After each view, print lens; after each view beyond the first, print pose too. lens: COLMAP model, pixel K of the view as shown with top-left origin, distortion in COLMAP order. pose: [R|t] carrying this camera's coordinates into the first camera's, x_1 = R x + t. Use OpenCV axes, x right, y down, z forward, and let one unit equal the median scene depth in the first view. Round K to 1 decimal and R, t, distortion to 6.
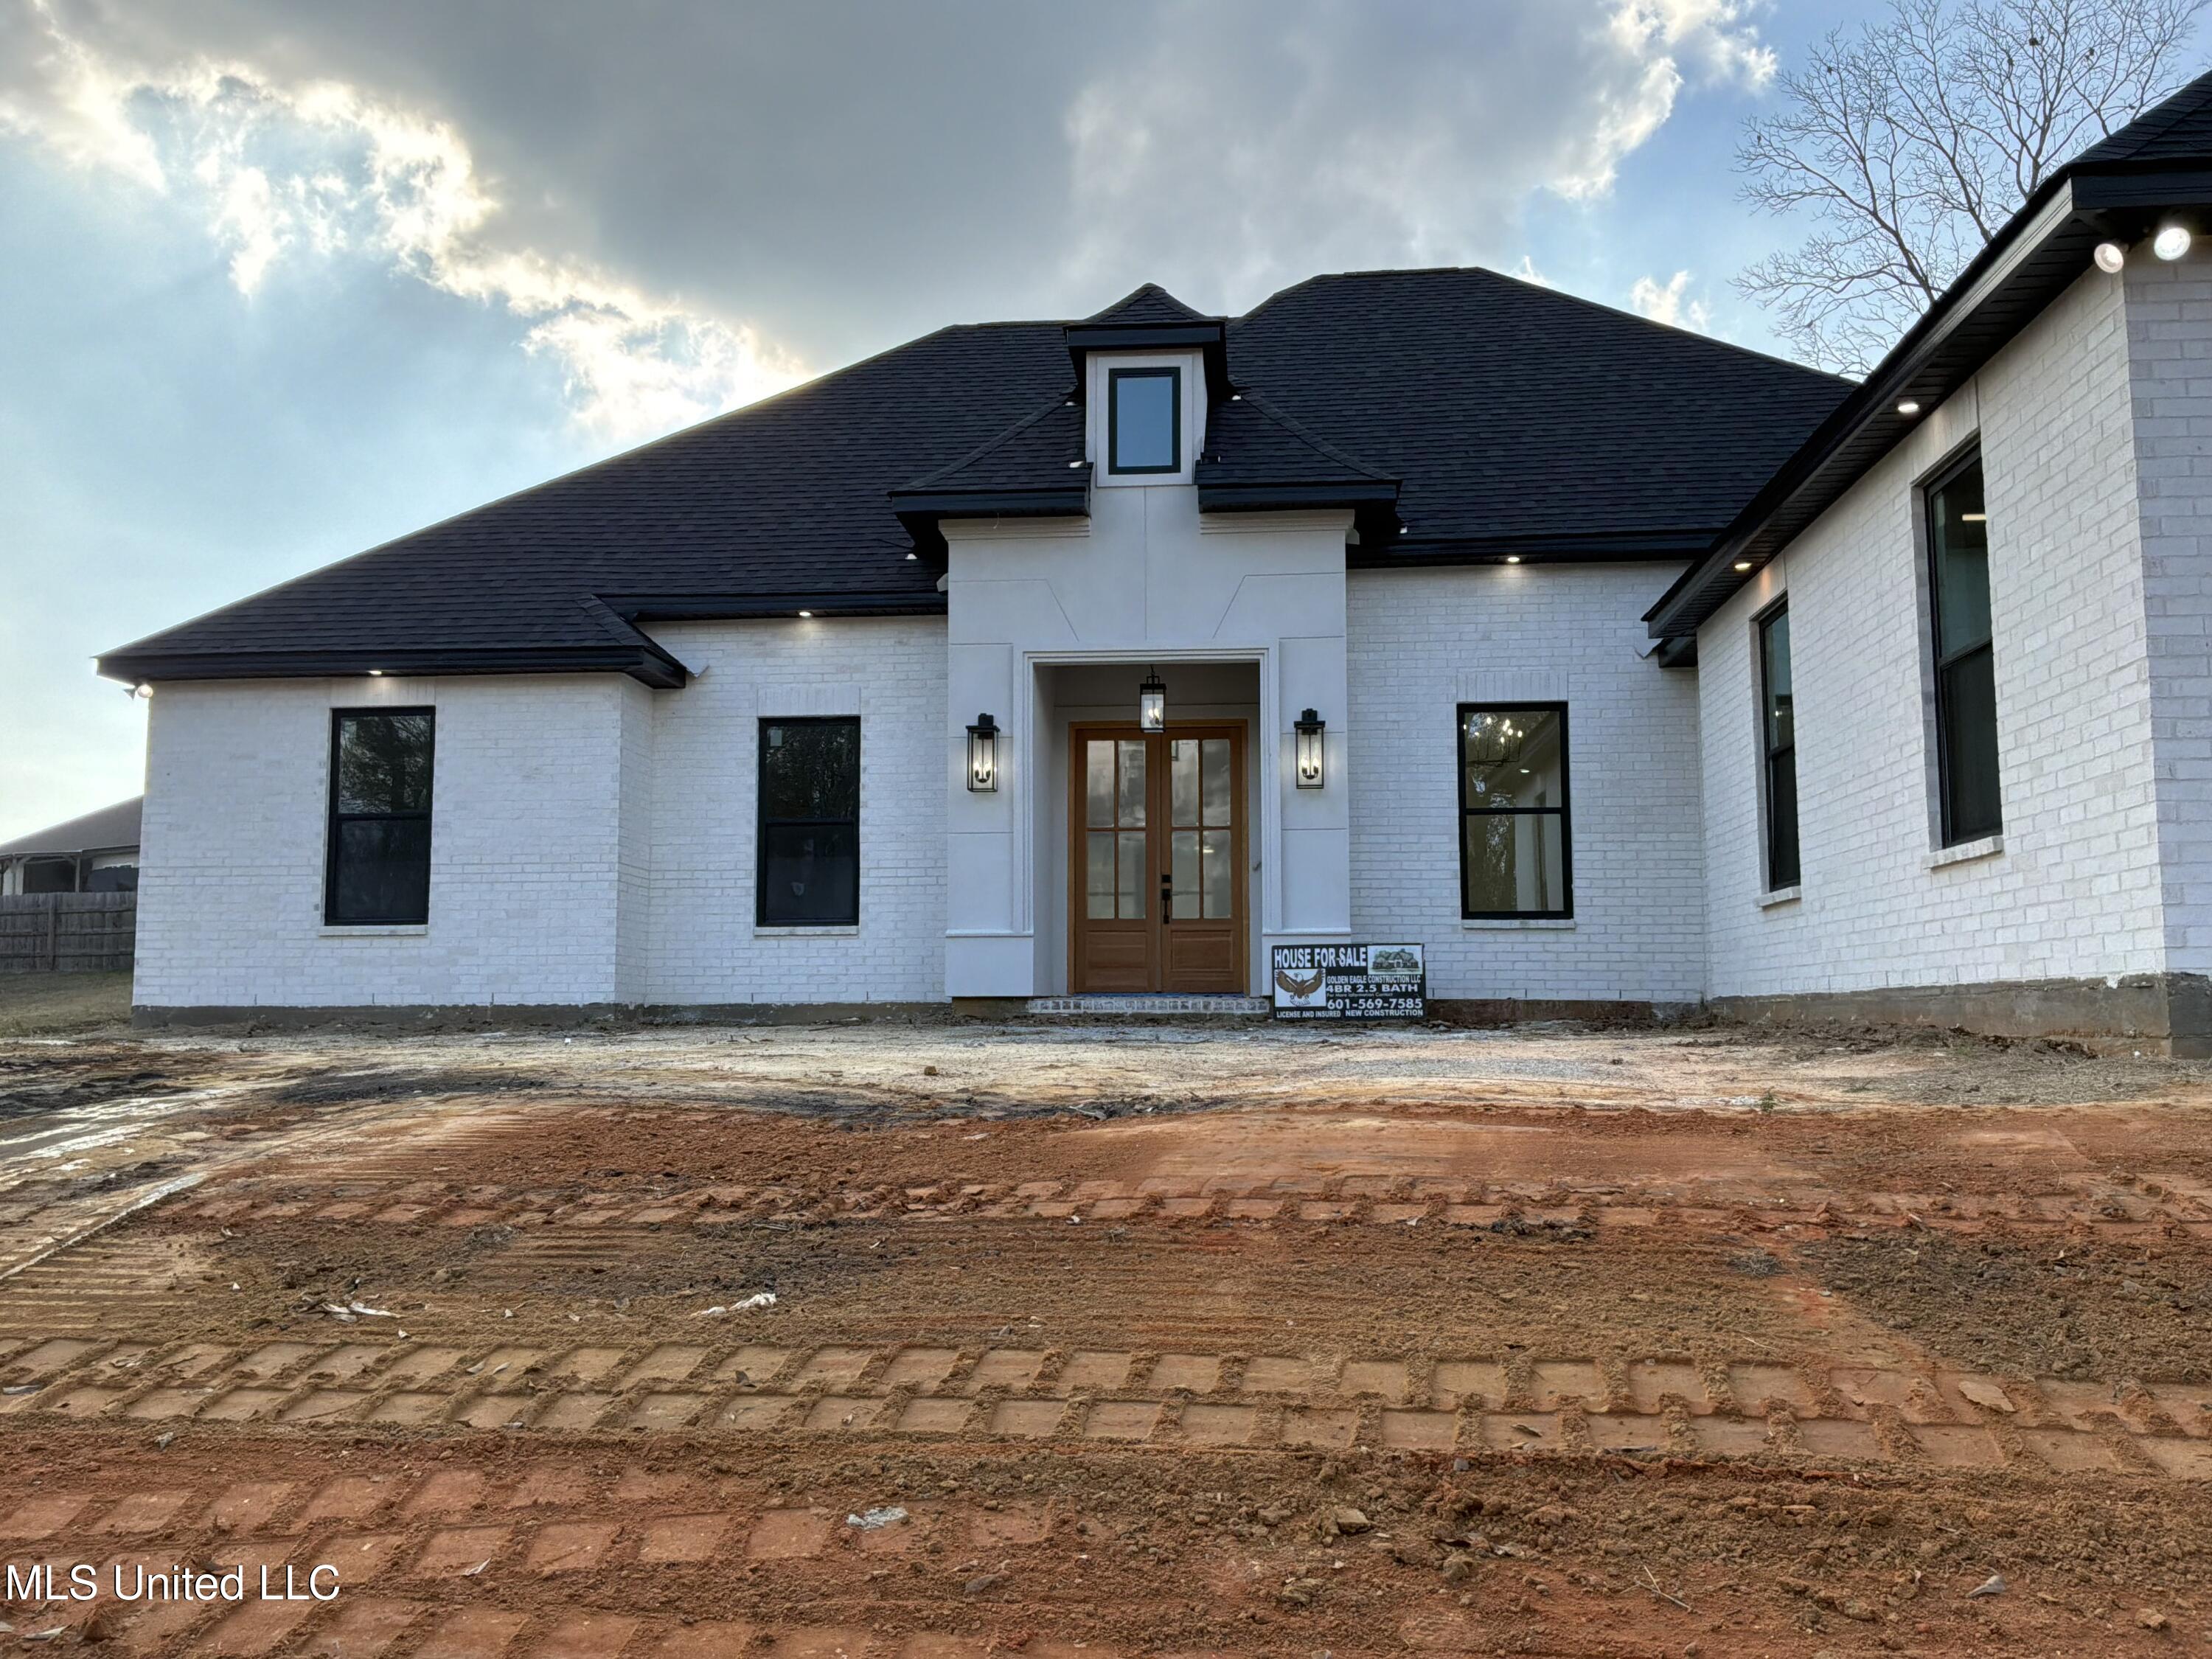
lens RADIAL K [[1789.5, 0, 1106.0], [0, 1789.5, 829.5], [0, 0, 1]] dist [0.122856, -0.228382]
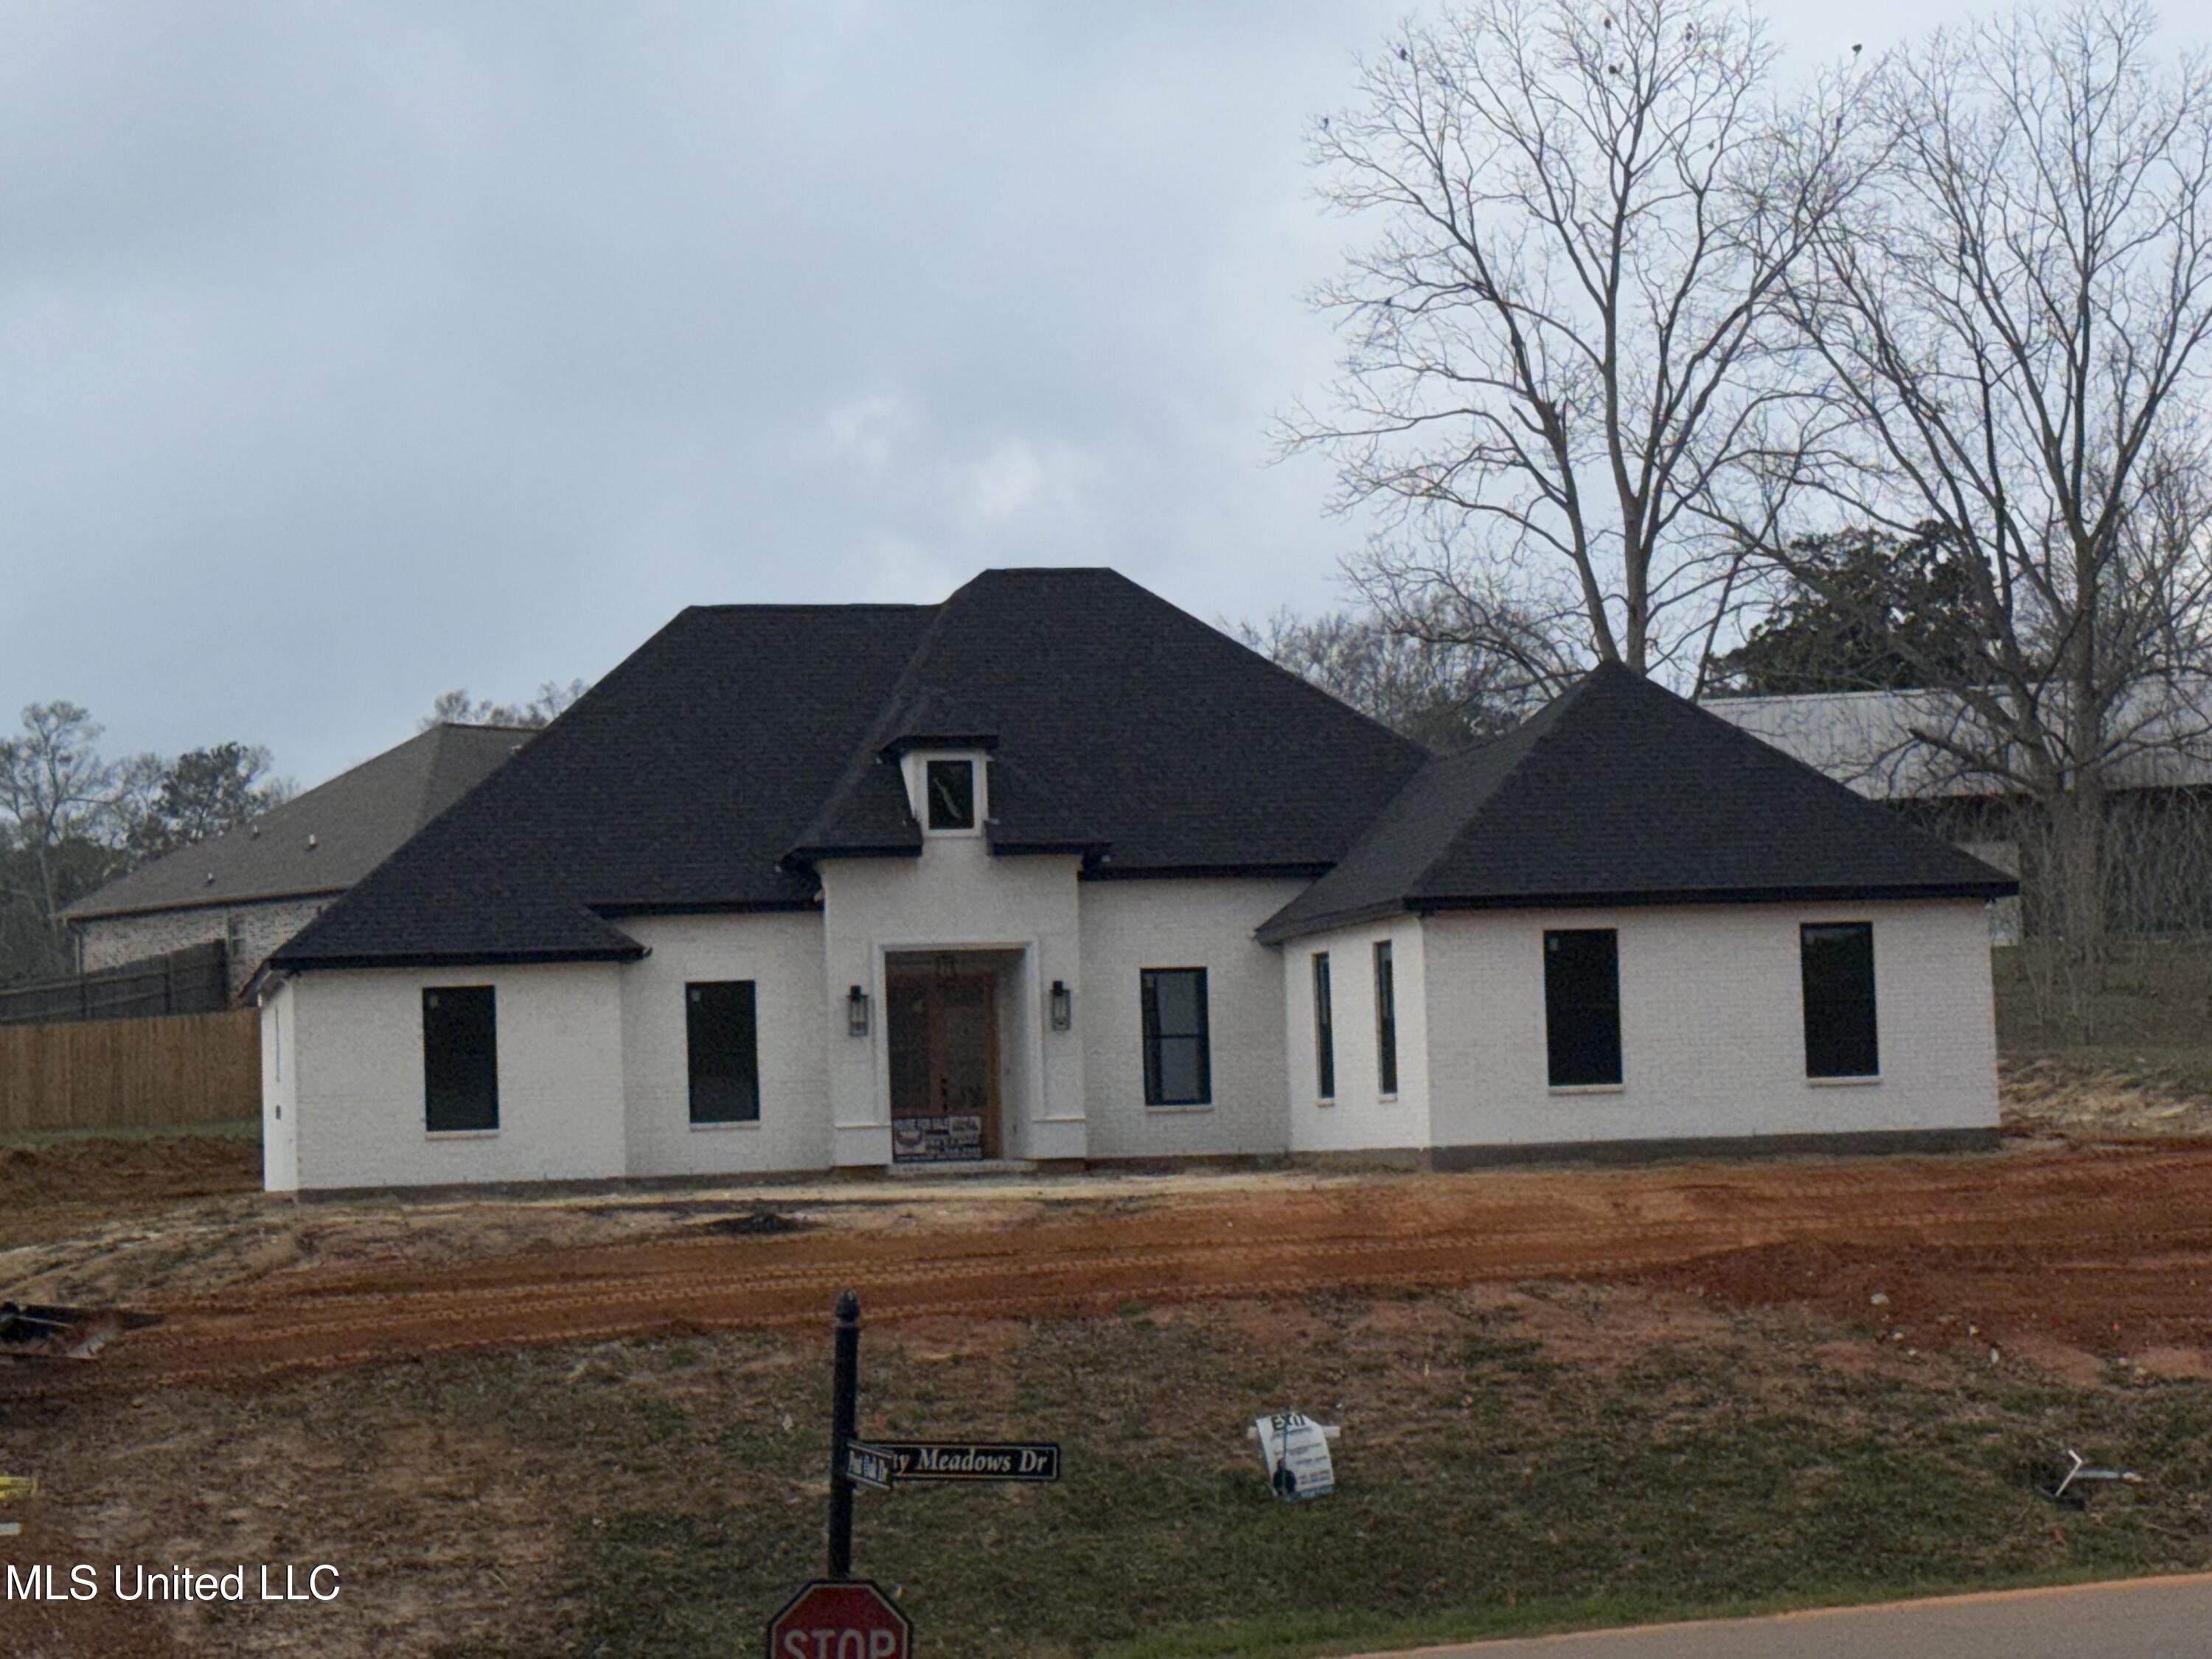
lens RADIAL K [[5036.2, 0, 1106.0], [0, 5036.2, 829.5], [0, 0, 1]] dist [0.051558, 0.467040]
pose [[0.956675, -0.013547, 0.290843, -1.122162], [0.003199, 0.999346, 0.036025, -0.353613], [-0.291141, -0.033534, 0.956092, -3.225009]]
